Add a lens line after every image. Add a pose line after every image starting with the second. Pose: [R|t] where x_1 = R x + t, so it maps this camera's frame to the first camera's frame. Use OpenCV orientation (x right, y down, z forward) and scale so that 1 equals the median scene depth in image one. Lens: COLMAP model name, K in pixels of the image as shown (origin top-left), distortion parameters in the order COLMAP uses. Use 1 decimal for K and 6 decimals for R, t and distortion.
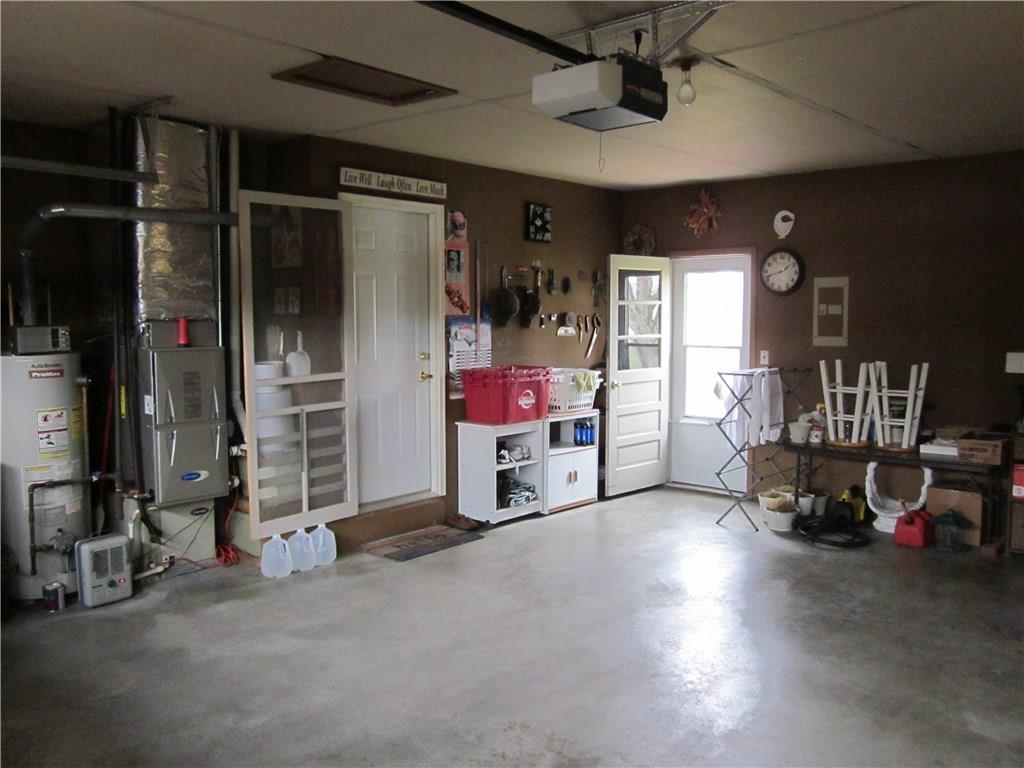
lens RADIAL K [[834.5, 0, 510.8], [0, 834.5, 376.7], [0, 0, 1]] dist [-0.000205, 0.002176]
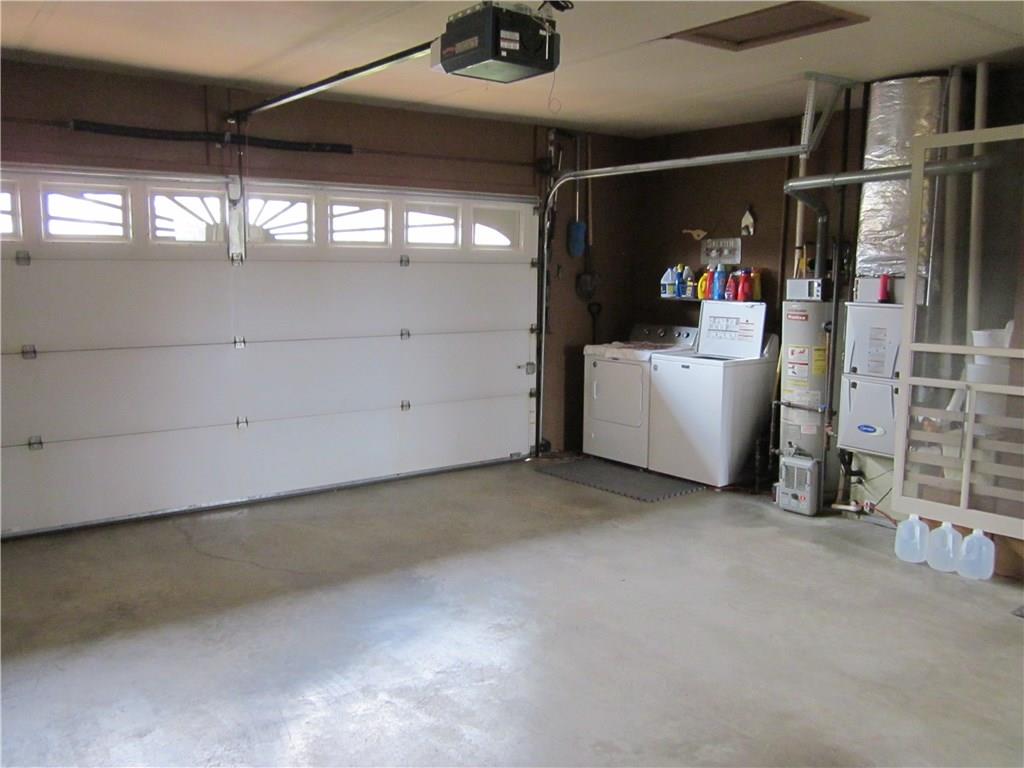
lens RADIAL K [[846.4, 0, 516.2], [0, 846.4, 385.8], [0, 0, 1]] dist [-0.046846, 0.004192]
pose [[-0.185644, 0.140400, -0.972535, 0.729151], [-0.079784, 0.984318, 0.157331, -0.064093], [0.979373, 0.106800, -0.171531, 0.781853]]
